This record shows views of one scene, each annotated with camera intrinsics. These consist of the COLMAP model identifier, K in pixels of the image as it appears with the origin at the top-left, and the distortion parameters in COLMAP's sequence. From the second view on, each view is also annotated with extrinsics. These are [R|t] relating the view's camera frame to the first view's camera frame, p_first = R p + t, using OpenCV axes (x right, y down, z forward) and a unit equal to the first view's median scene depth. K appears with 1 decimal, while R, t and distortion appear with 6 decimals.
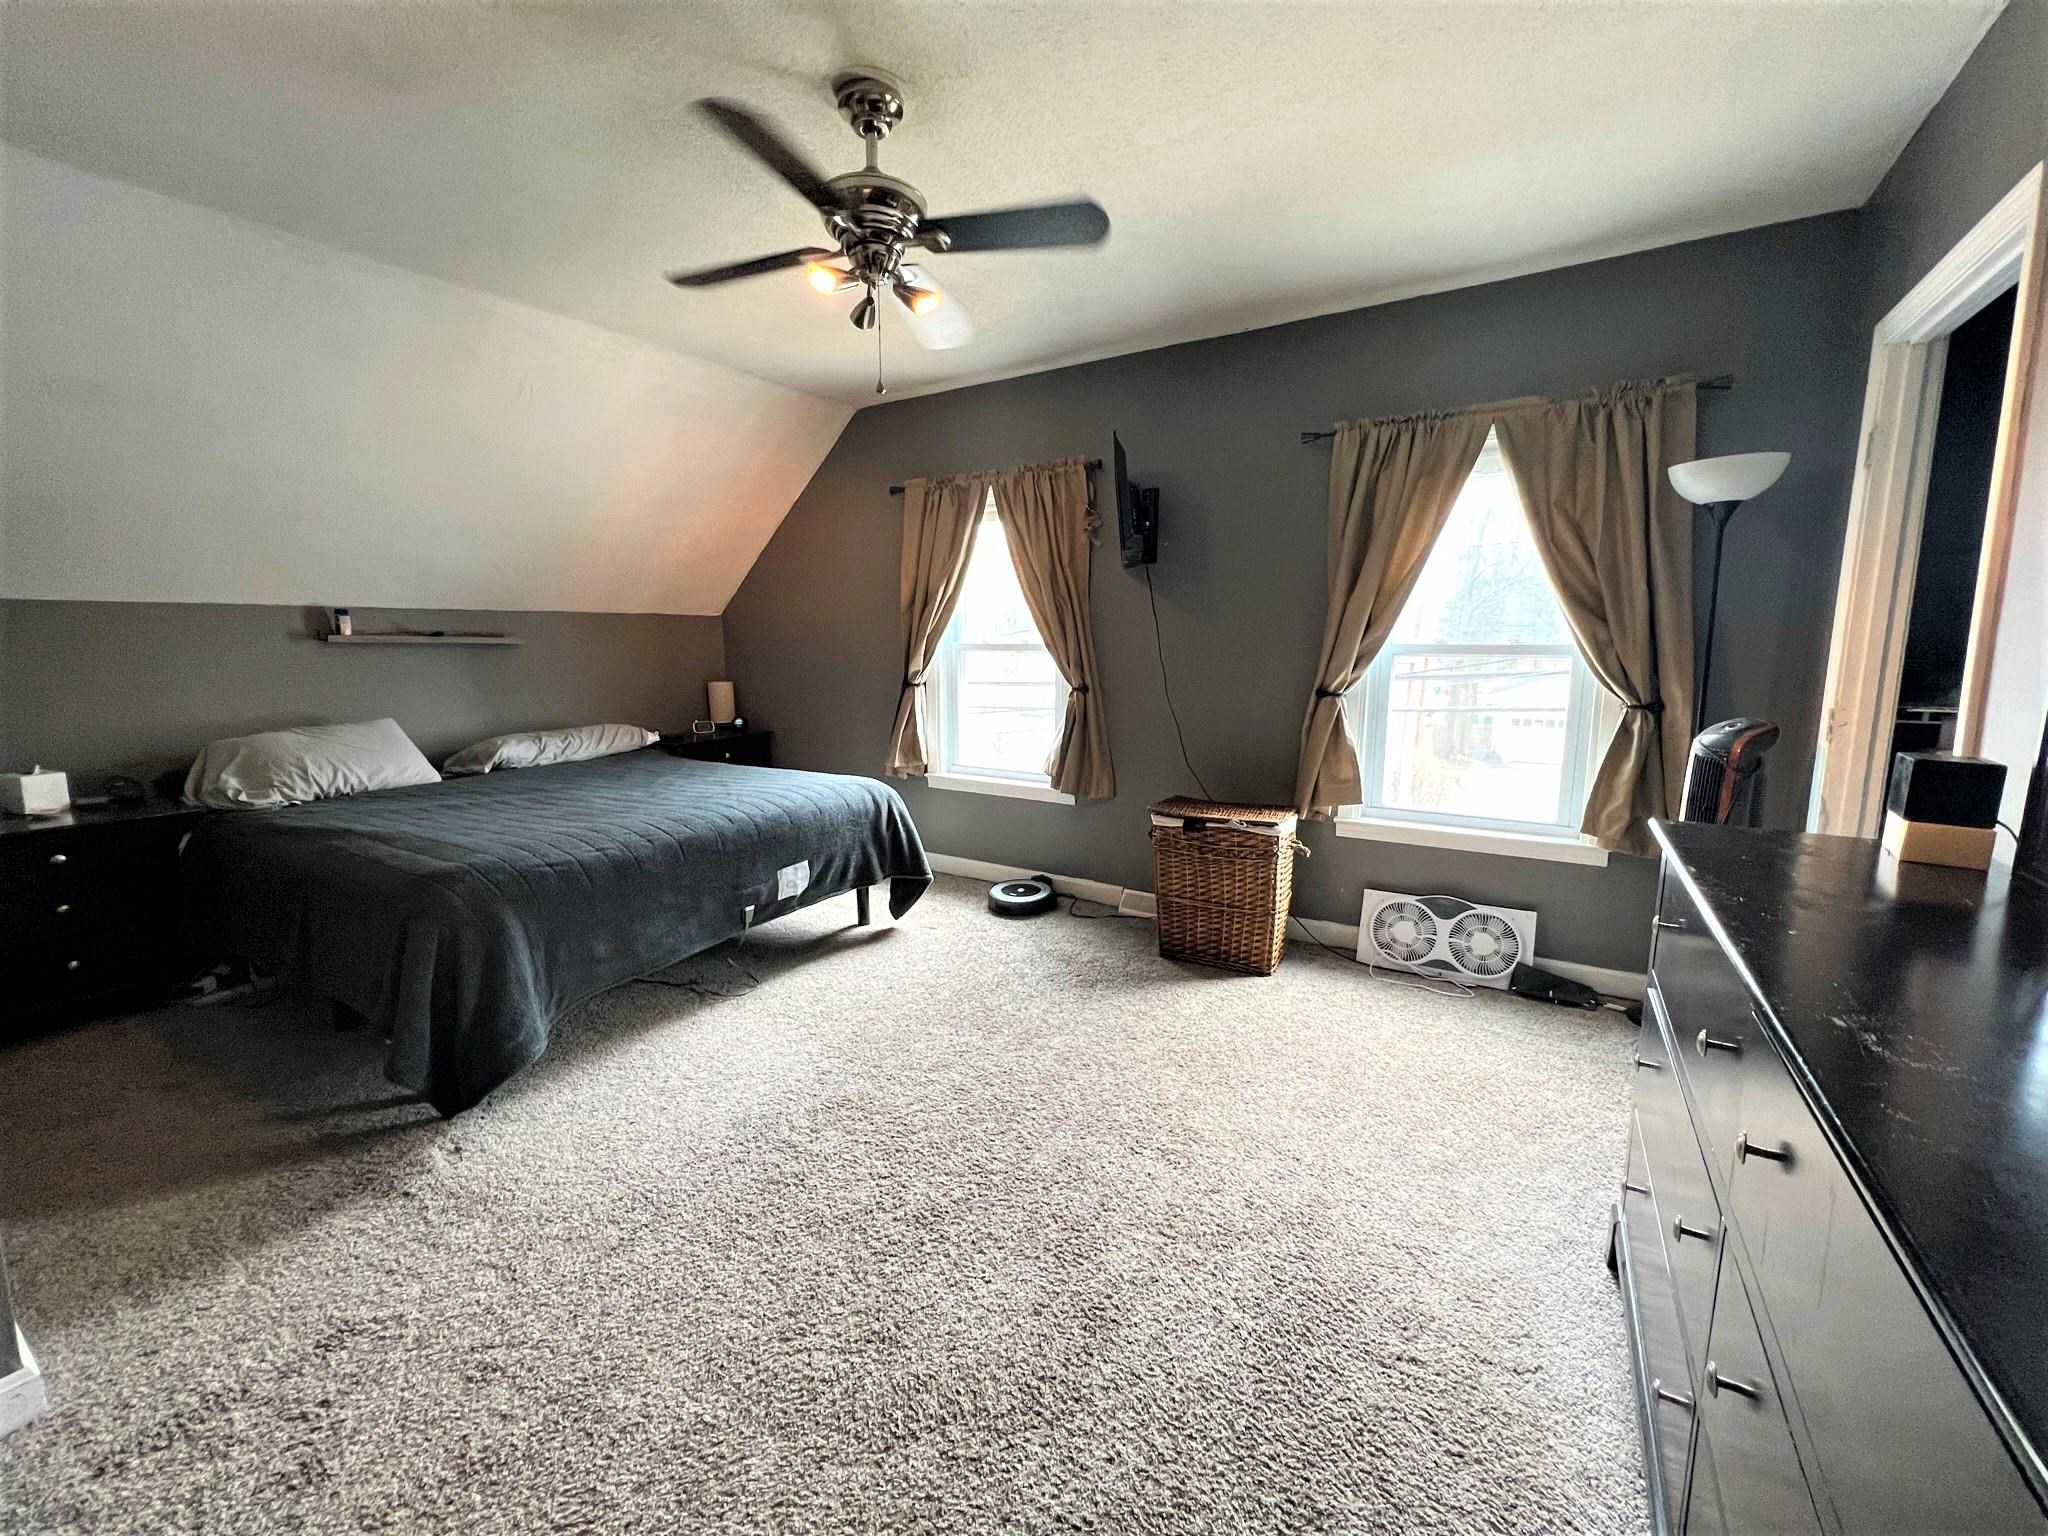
lens RADIAL K [[827.8, 0, 1019.2], [0, 827.8, 760.6], [0, 0, 1]] dist [-0.000271, -0.000046]
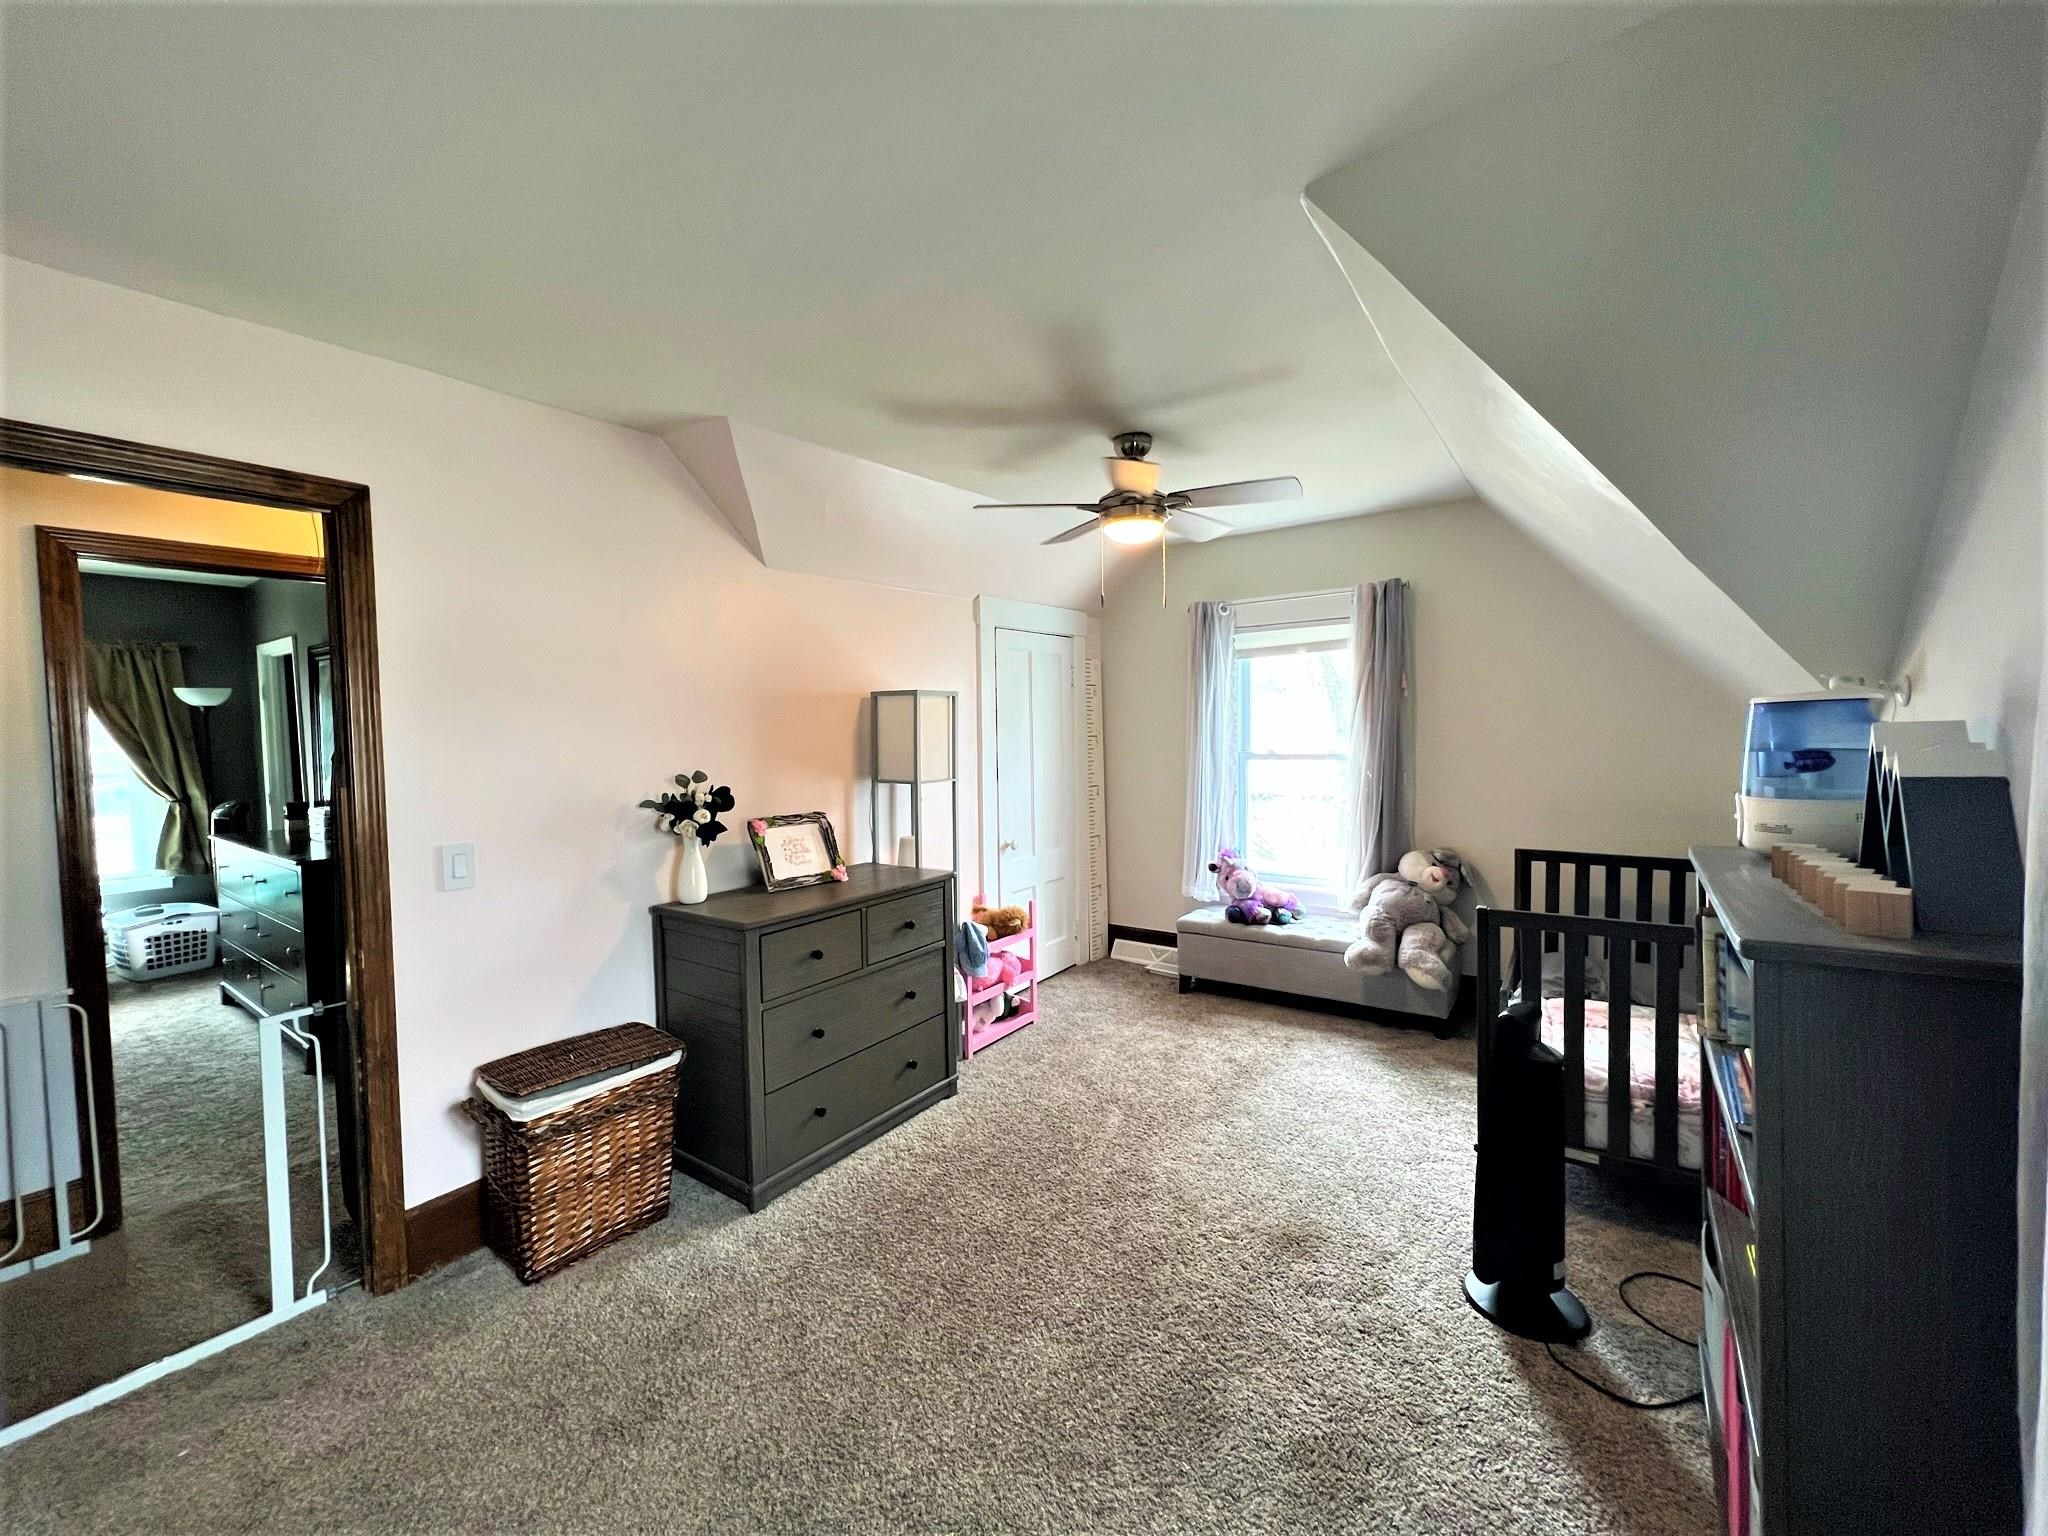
lens RADIAL K [[817.2, 0, 1018.1], [0, 817.2, 764.4], [0, 0, 1]] dist [-0.001788, -0.000245]
pose [[0.068468, -0.049296, 0.996435, -1.095839], [0.157073, 0.986855, 0.038029, 0.093796], [-0.985211, 0.153909, 0.075311, -1.190968]]
